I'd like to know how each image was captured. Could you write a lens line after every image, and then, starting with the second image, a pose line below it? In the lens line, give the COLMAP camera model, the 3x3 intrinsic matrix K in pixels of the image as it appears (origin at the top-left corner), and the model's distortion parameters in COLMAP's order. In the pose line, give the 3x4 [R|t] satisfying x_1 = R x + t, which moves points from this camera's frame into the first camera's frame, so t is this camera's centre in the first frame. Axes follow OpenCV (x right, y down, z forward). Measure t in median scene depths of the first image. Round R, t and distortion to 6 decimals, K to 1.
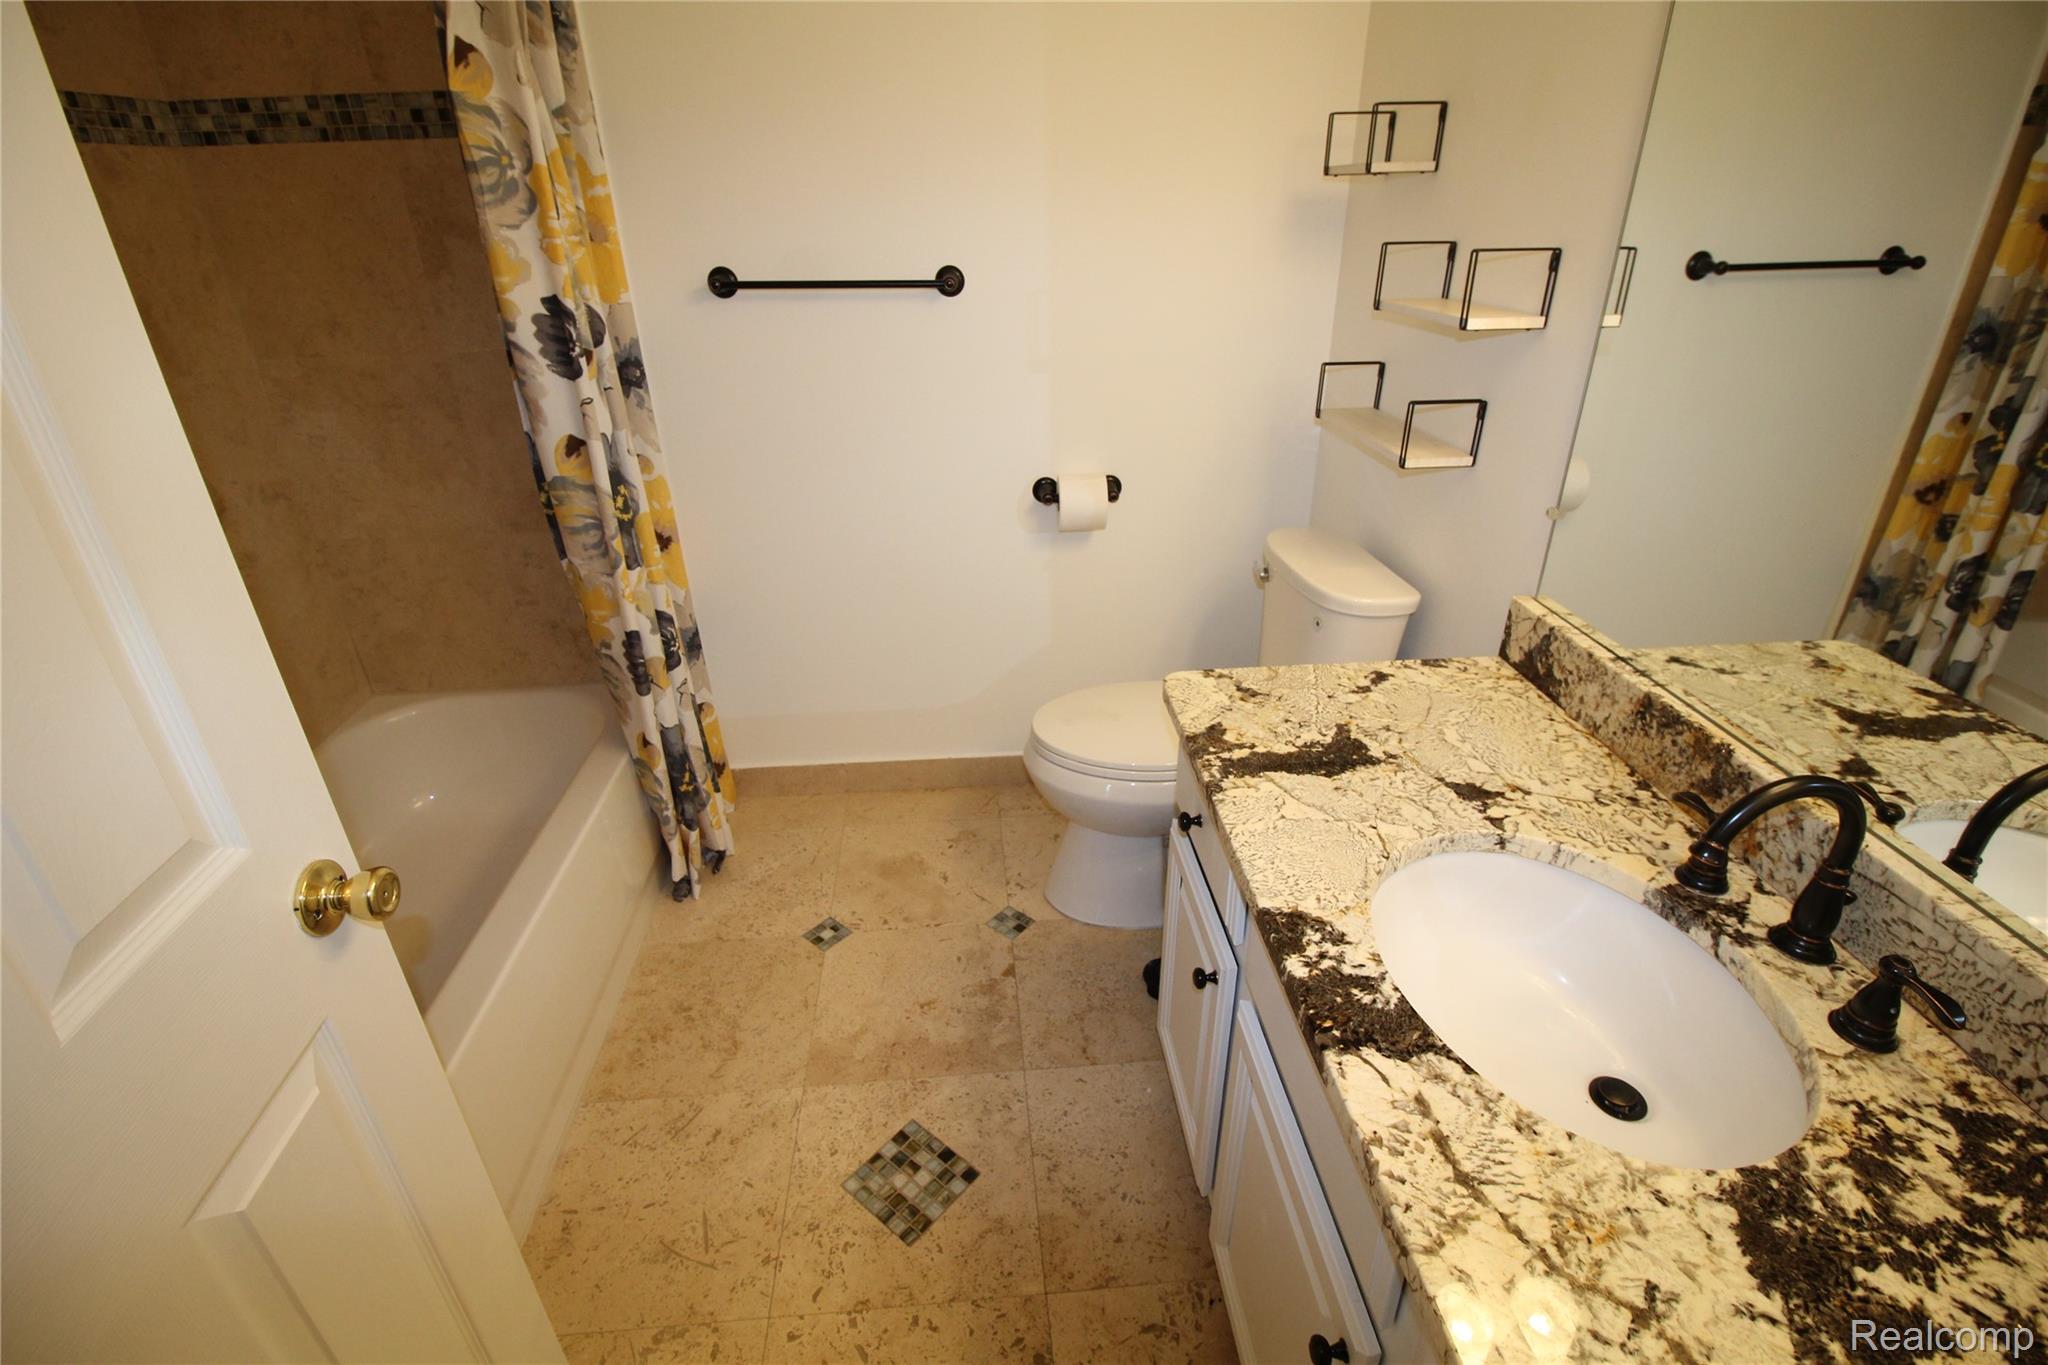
lens RADIAL K [[946.6, 0, 1022.4], [0, 946.6, 676.8], [0, 0, 1]] dist [-0.001119, -0.011685]
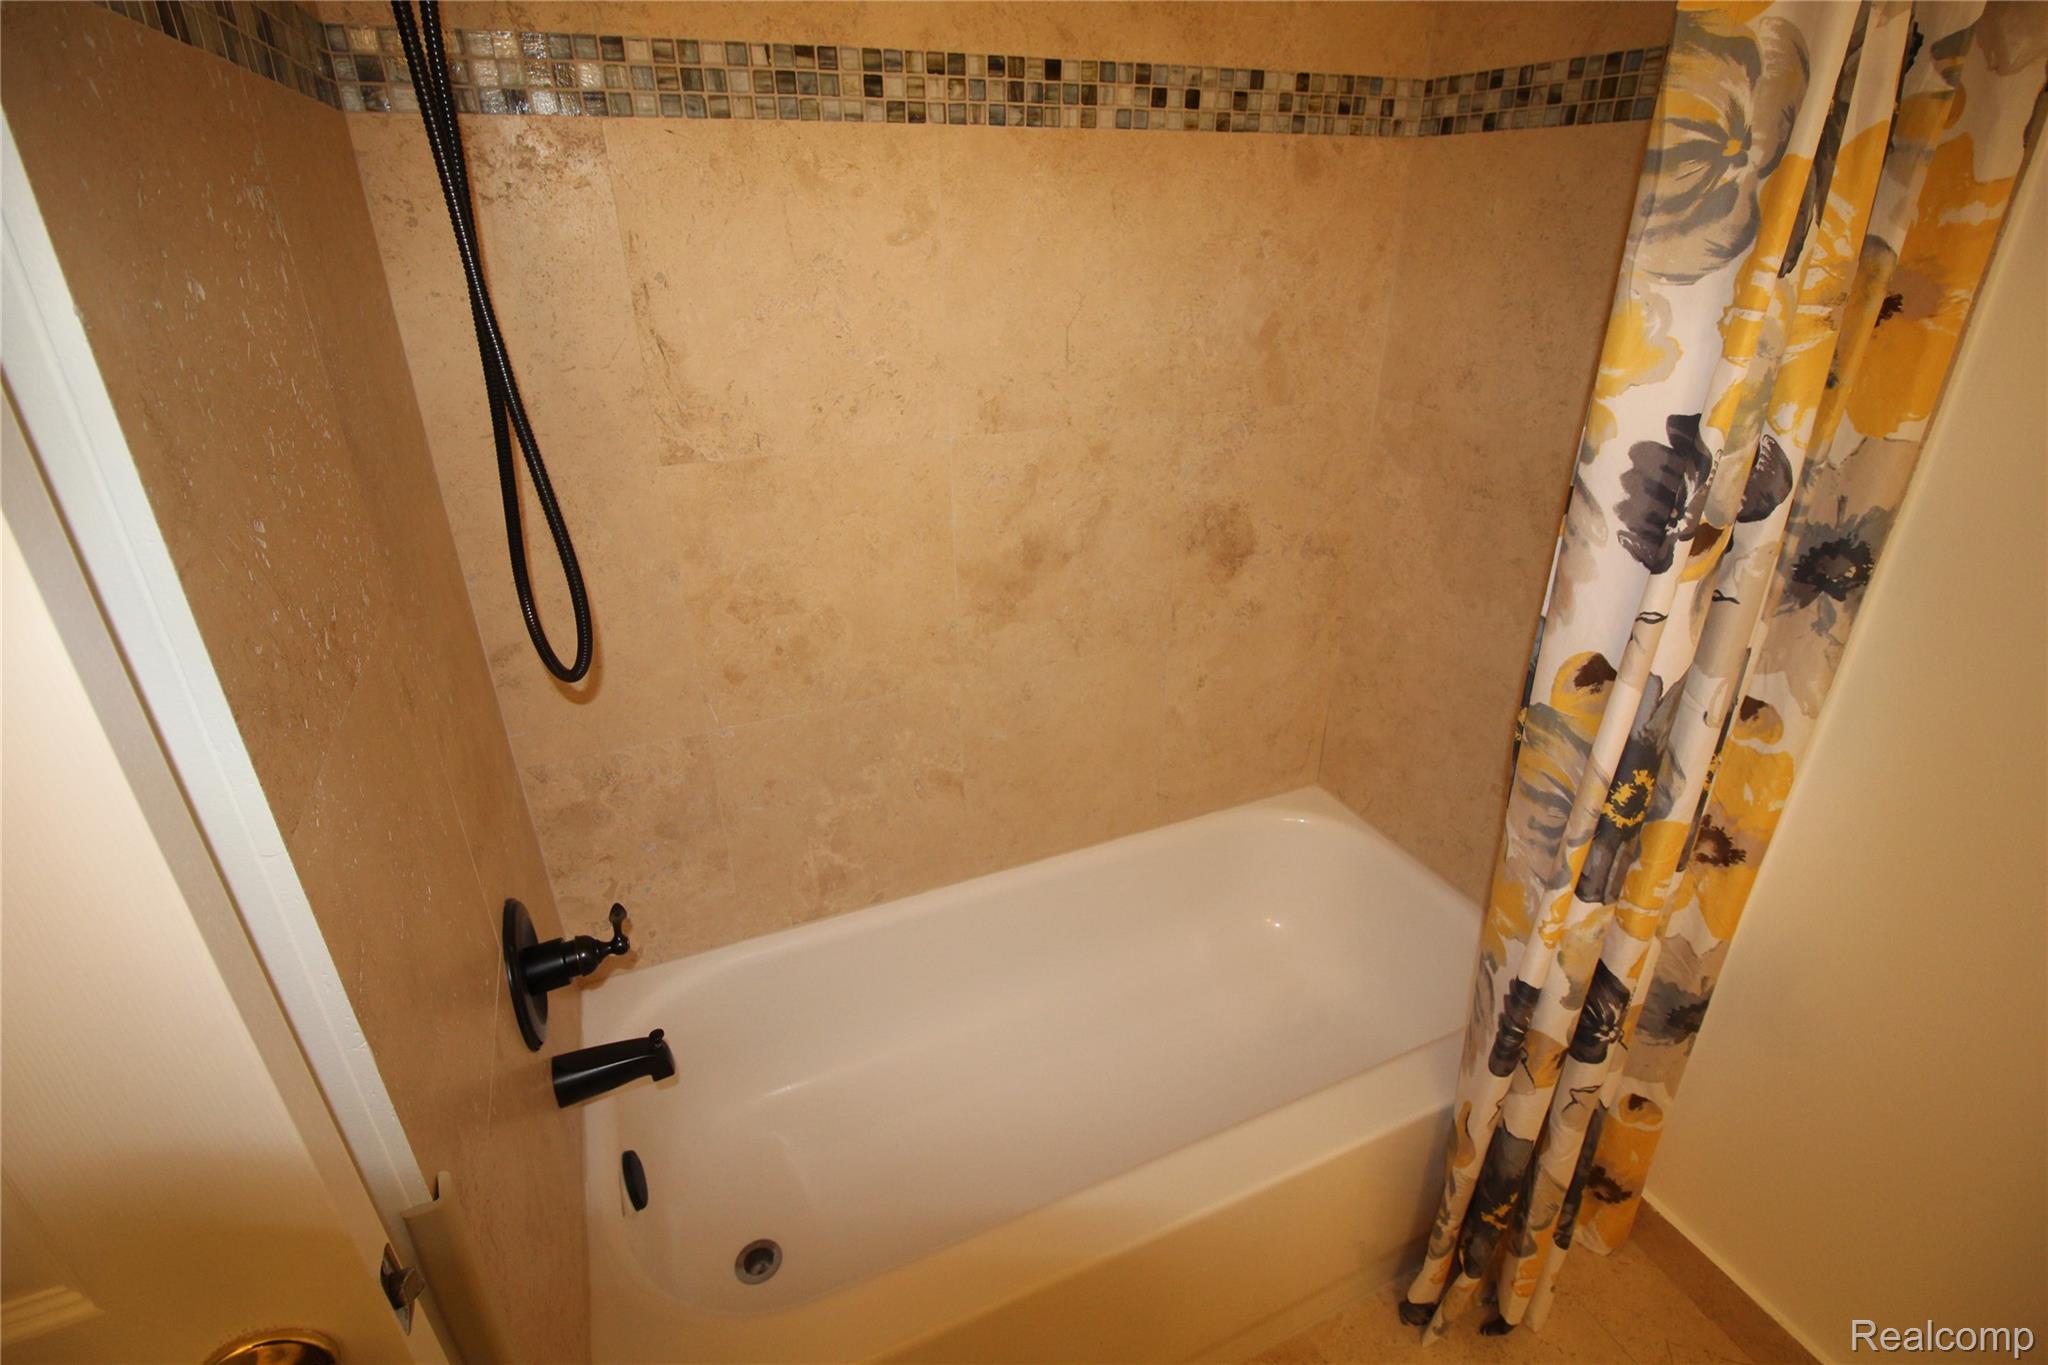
lens RADIAL K [[946.6, 0, 1035.7], [0, 946.6, 670.7], [0, 0, 1]] dist [-0.001119, -0.011685]
pose [[0.329028, 0.427381, -0.842073, -0.129412], [-0.427842, 0.862417, 0.270533, -0.268174], [0.841839, 0.271261, 0.466610, 0.499301]]
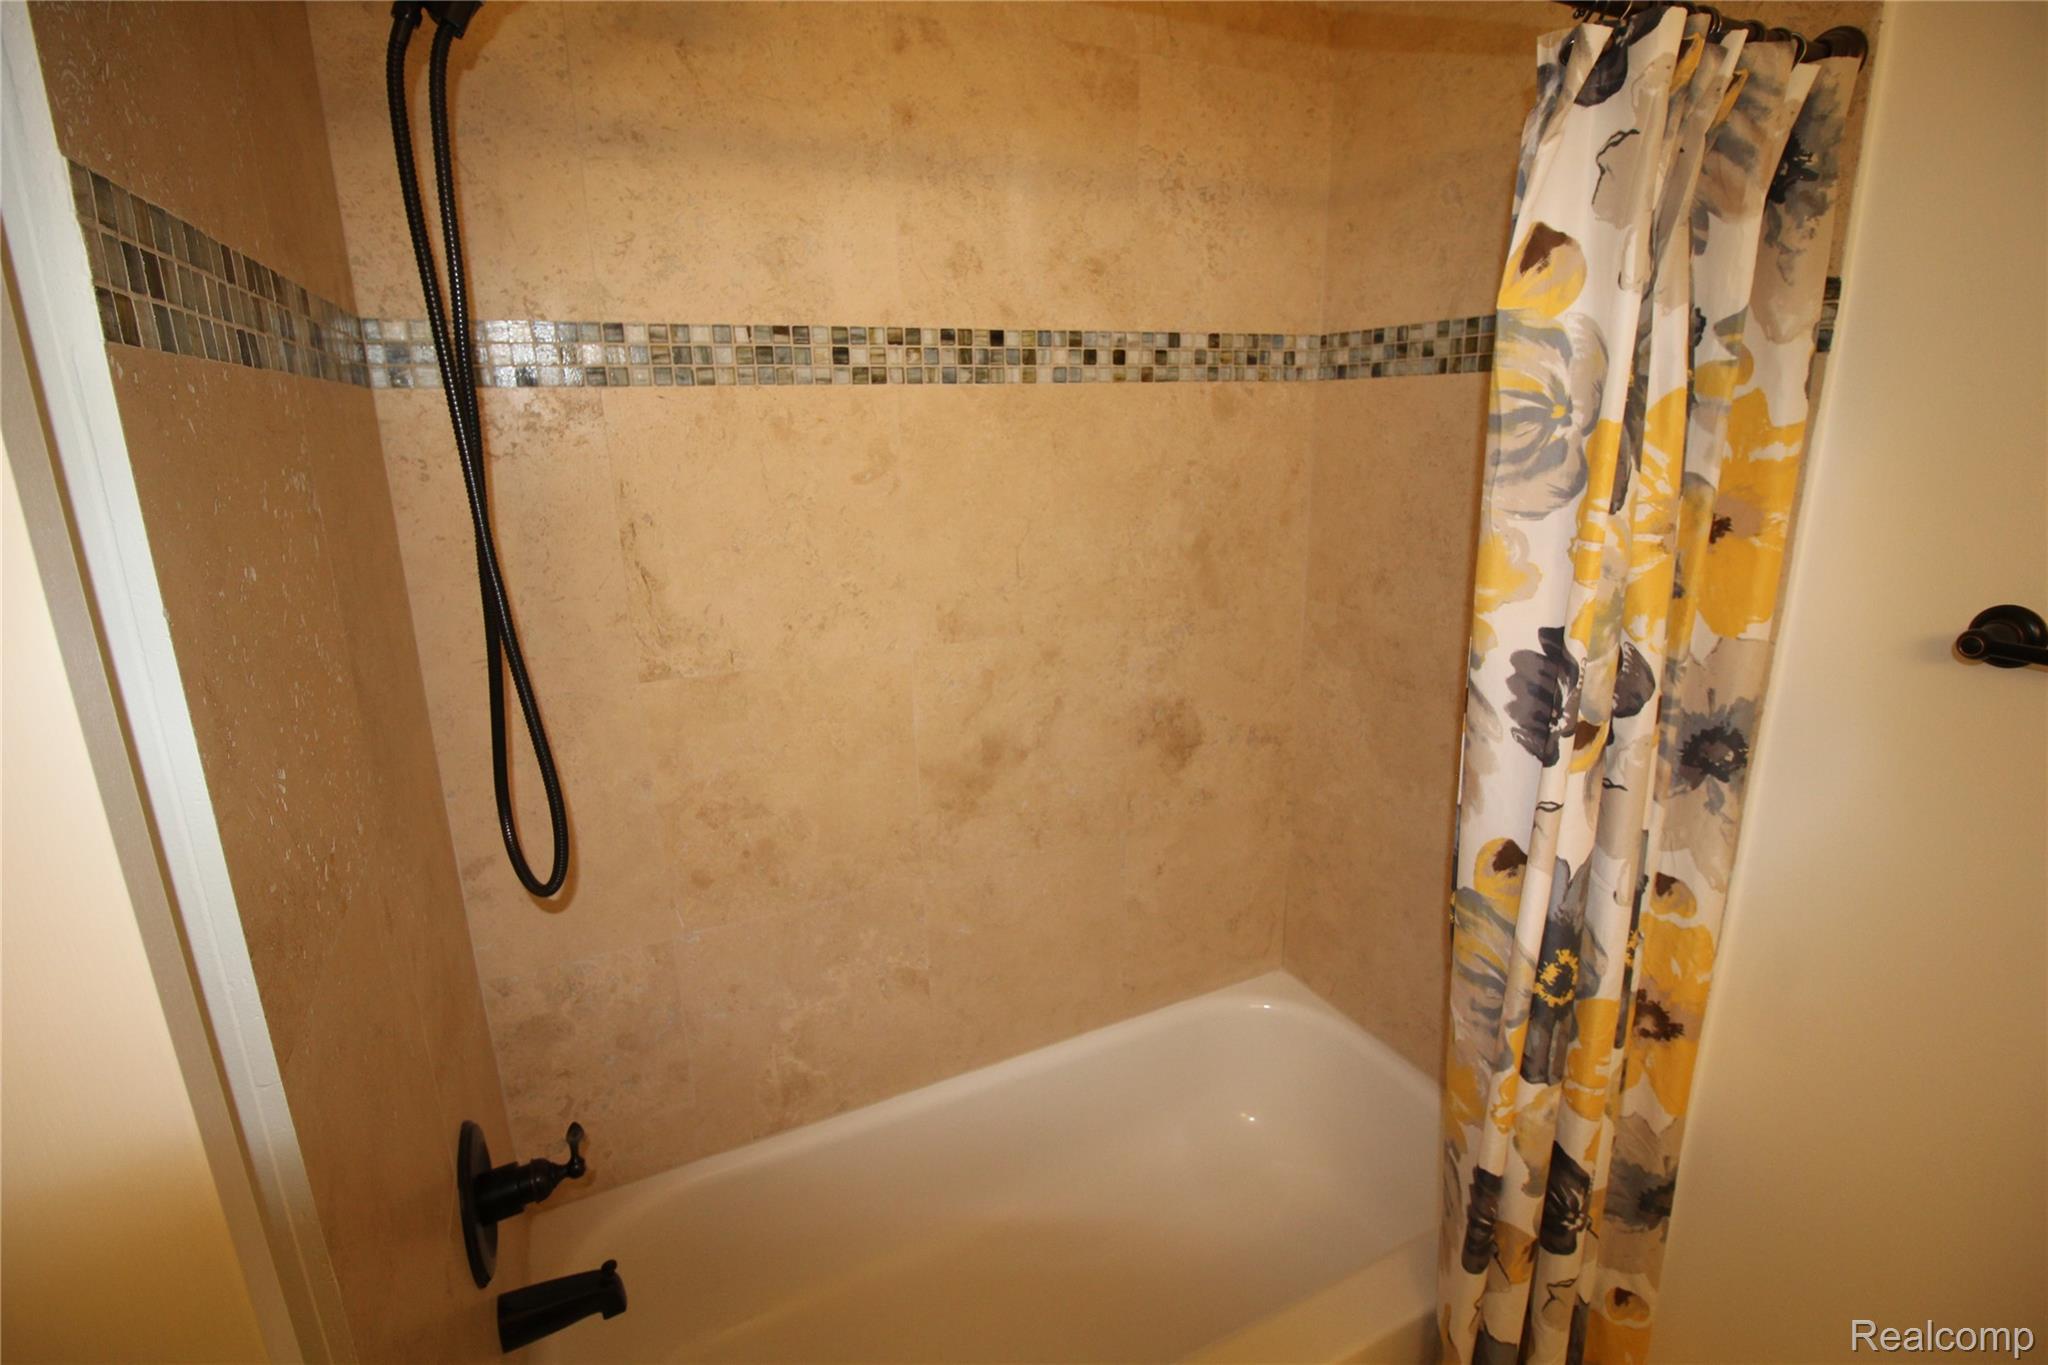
lens RADIAL K [[946.6, 0, 1031.6], [0, 946.6, 672.2], [0, 0, 1]] dist [-0.001119, -0.011685]
pose [[0.362255, 0.253379, -0.896978, -0.089618], [-0.407060, 0.908726, 0.092301, -0.297060], [0.838495, 0.331687, 0.432331, 0.483466]]
